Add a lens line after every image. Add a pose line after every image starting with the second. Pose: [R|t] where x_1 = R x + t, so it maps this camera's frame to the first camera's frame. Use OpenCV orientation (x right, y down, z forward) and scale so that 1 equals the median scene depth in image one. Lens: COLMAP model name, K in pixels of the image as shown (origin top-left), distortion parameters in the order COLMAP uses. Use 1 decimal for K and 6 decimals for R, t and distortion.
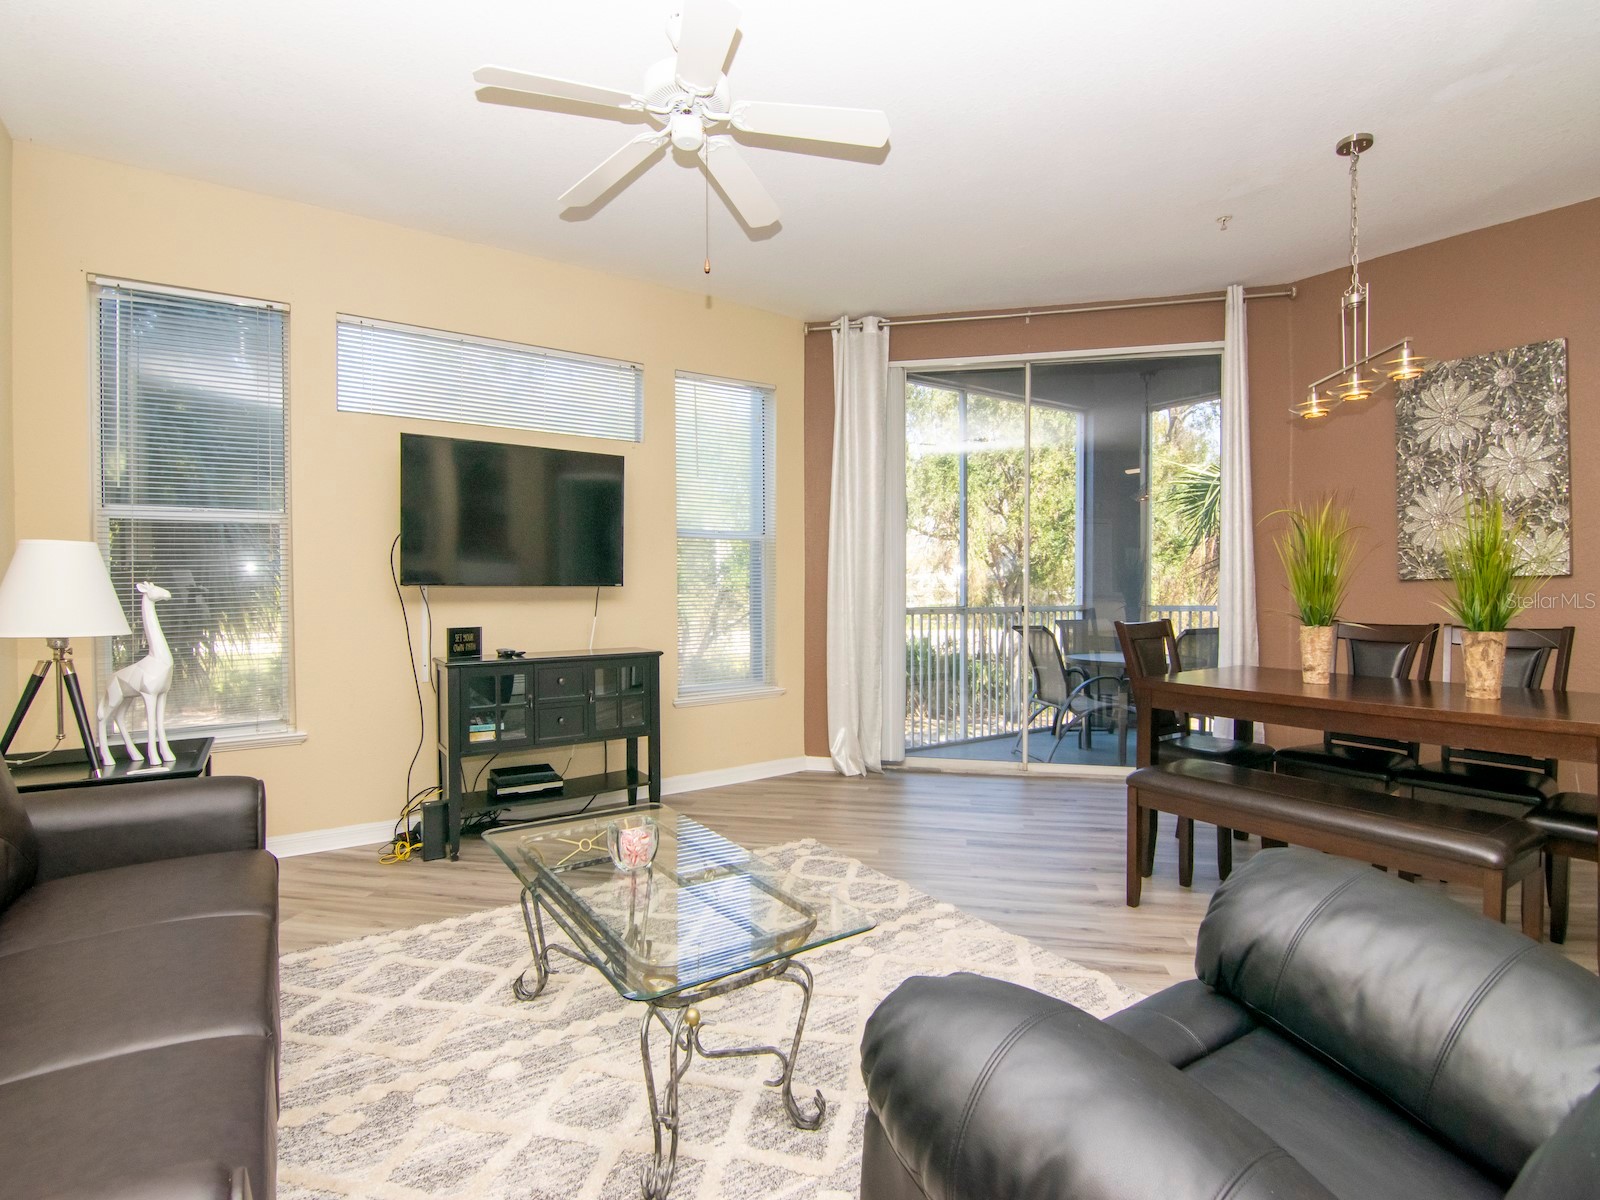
lens RADIAL K [[778.9, 0, 787.9], [0, 778.9, 590.5], [0, 0, 1]] dist [-0.019928, -0.001729]
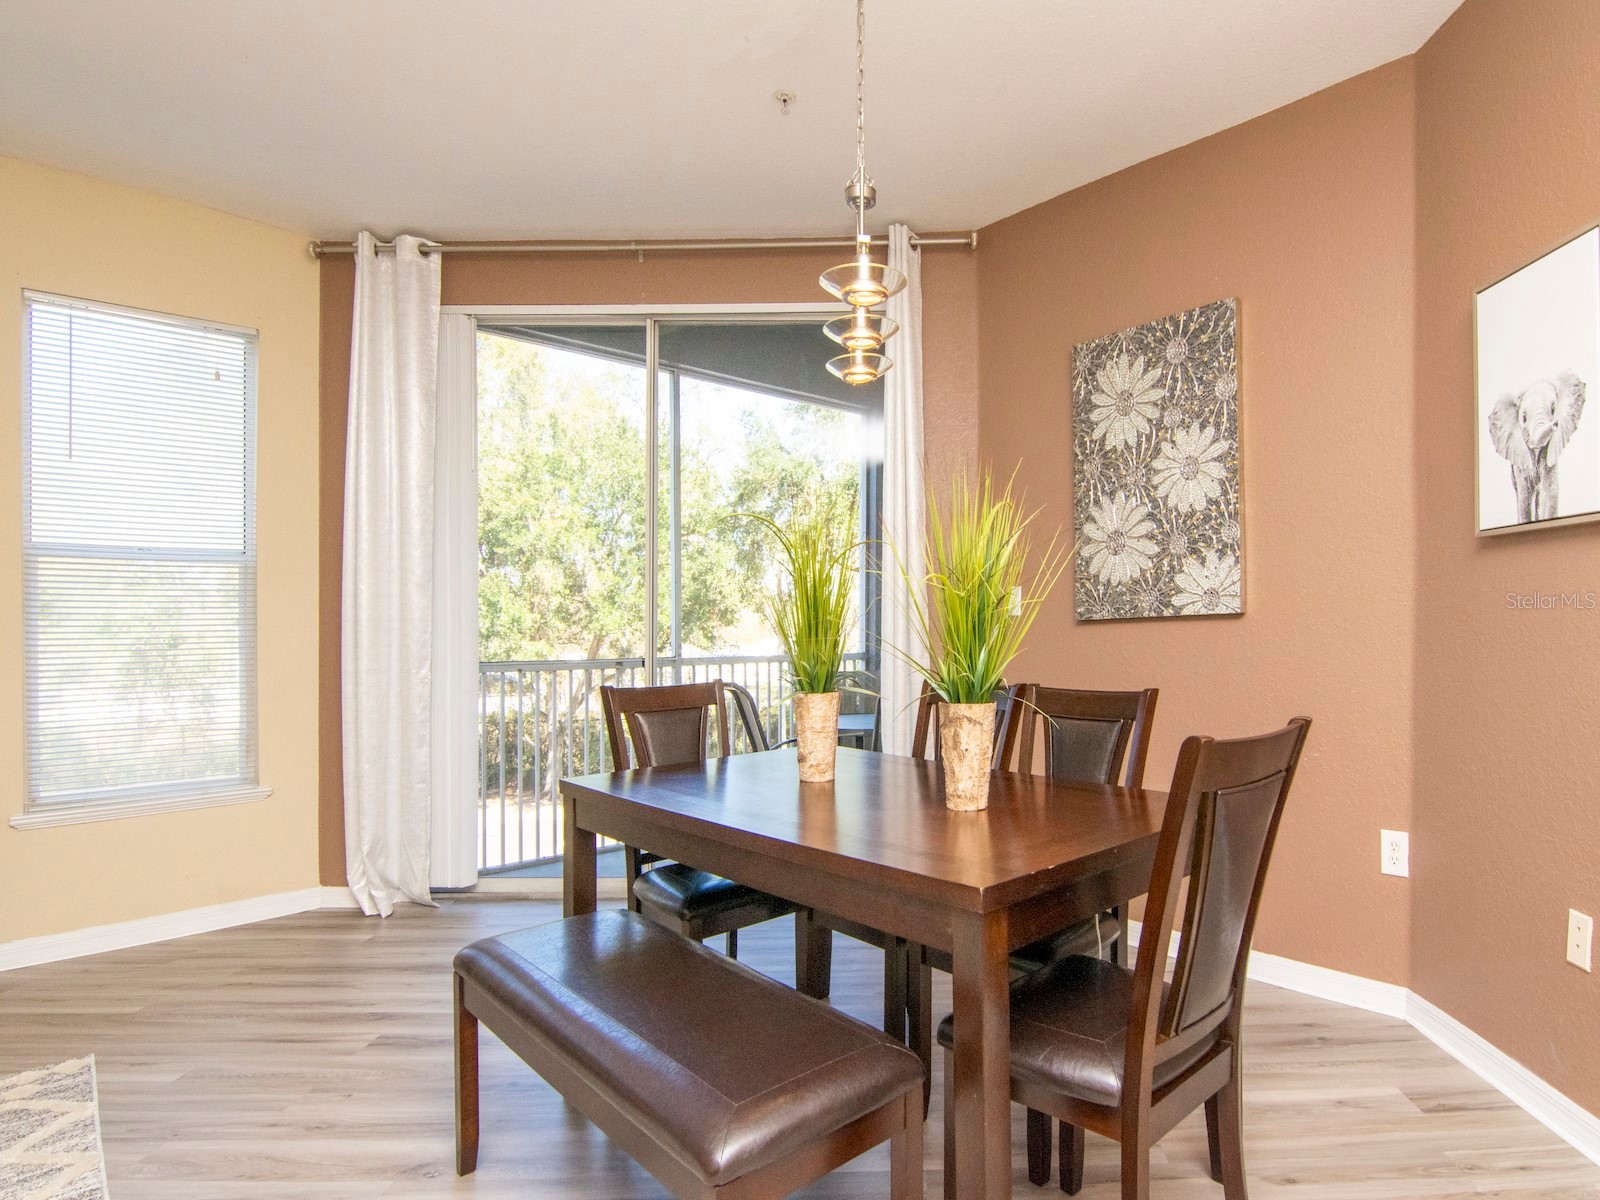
lens RADIAL K [[881.3, 0, 913.6], [0, 881.3, 611.4], [0, 0, 1]] dist [0.017159, -0.000058]
pose [[0.979295, 0.000212, 0.202440, 0.493480], [0.004654, 0.999712, -0.023559, -0.003189], [-0.202387, 0.024013, 0.979011, 0.198700]]
